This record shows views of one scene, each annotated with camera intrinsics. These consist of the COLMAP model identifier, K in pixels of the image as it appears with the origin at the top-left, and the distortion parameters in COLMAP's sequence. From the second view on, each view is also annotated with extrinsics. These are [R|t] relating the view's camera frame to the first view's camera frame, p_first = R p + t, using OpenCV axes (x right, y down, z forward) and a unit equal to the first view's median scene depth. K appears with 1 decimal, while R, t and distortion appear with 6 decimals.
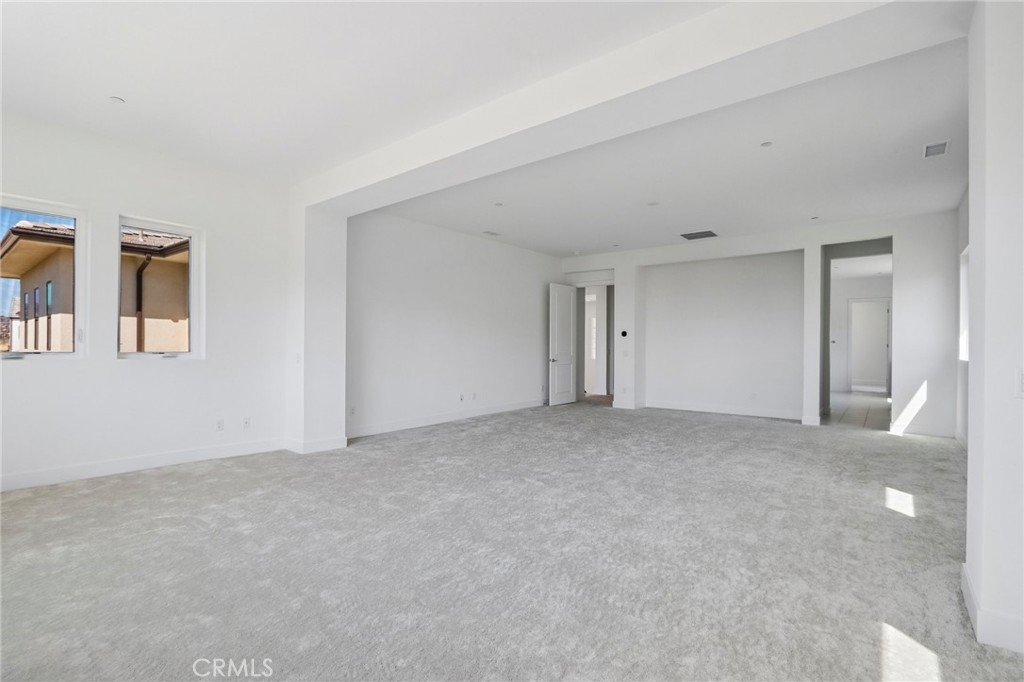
lens RADIAL K [[473.7, 0, 509.8], [0, 473.7, 345.5], [0, 0, 1]] dist [-0.014980, 0.000712]
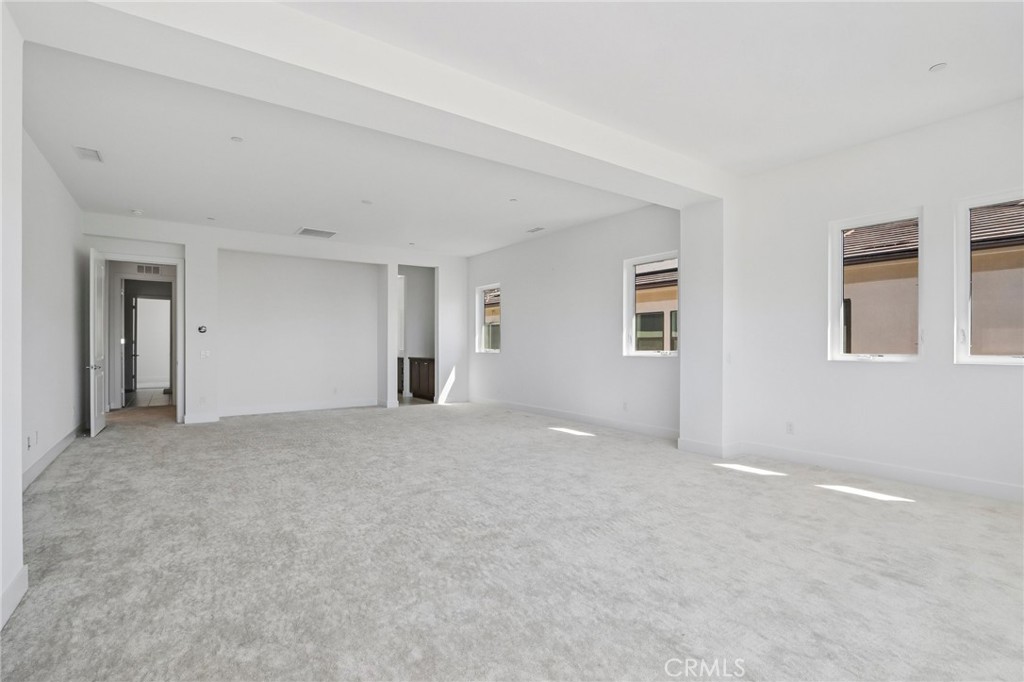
lens RADIAL K [[473.7, 0, 504.4], [0, 473.7, 342.9], [0, 0, 1]] dist [-0.014980, 0.000712]
pose [[0.290995, -0.002195, 0.956722, -0.634819], [0.001079, 0.999997, 0.001966, -0.004477], [-0.956724, 0.000460, 0.290997, 0.483915]]
